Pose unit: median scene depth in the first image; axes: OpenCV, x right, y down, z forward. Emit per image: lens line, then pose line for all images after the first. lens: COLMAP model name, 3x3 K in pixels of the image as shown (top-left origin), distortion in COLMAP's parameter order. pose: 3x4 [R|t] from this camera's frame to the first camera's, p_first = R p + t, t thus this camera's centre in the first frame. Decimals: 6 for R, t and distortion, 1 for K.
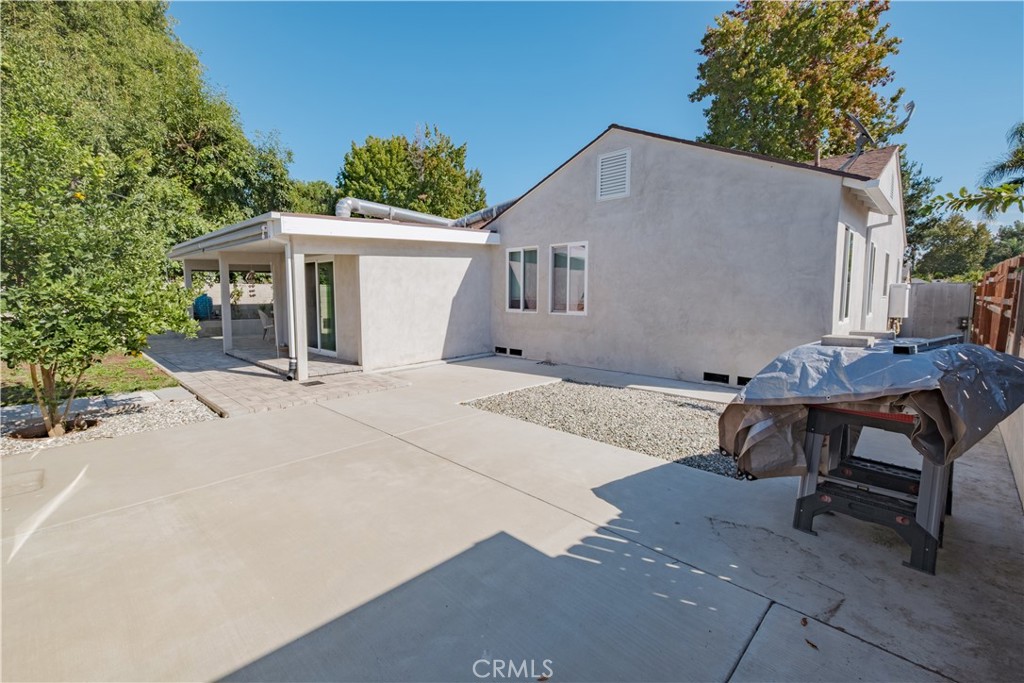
lens RADIAL K [[448.5, 0, 504.1], [0, 448.5, 333.6], [0, 0, 1]] dist [-0.000081, 0.000016]
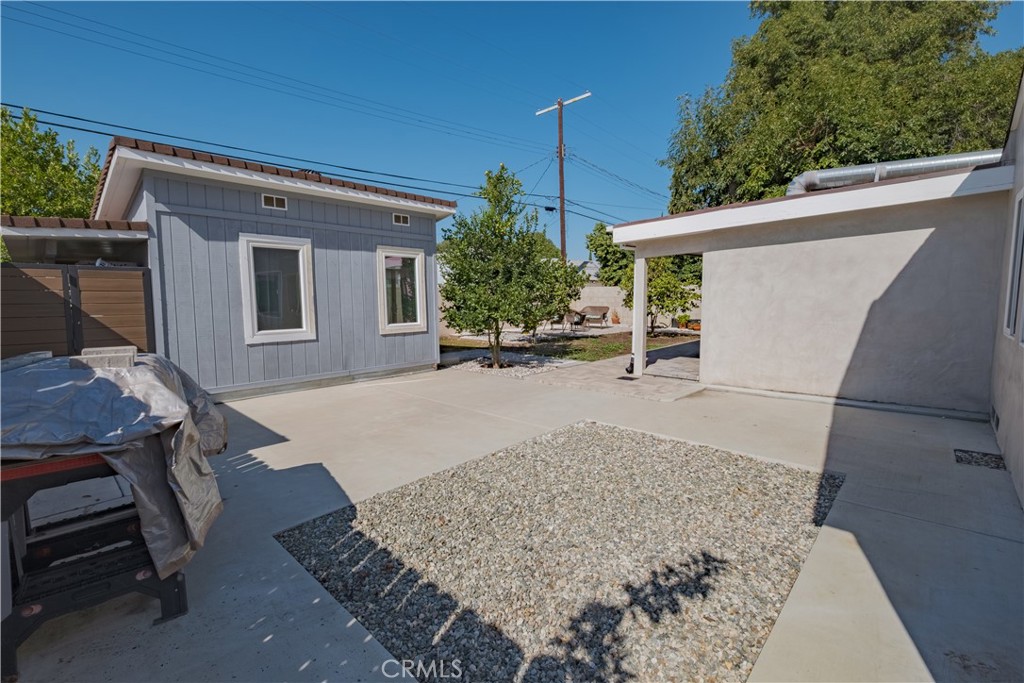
lens RADIAL K [[448.5, 0, 504.1], [0, 448.5, 333.6], [0, 0, 1]] dist [-0.000081, 0.000016]
pose [[0.016520, 0.085726, -0.996182, 0.555823], [-0.081788, 0.993095, 0.084104, -0.054918], [0.996513, 0.080086, 0.023417, 0.583380]]
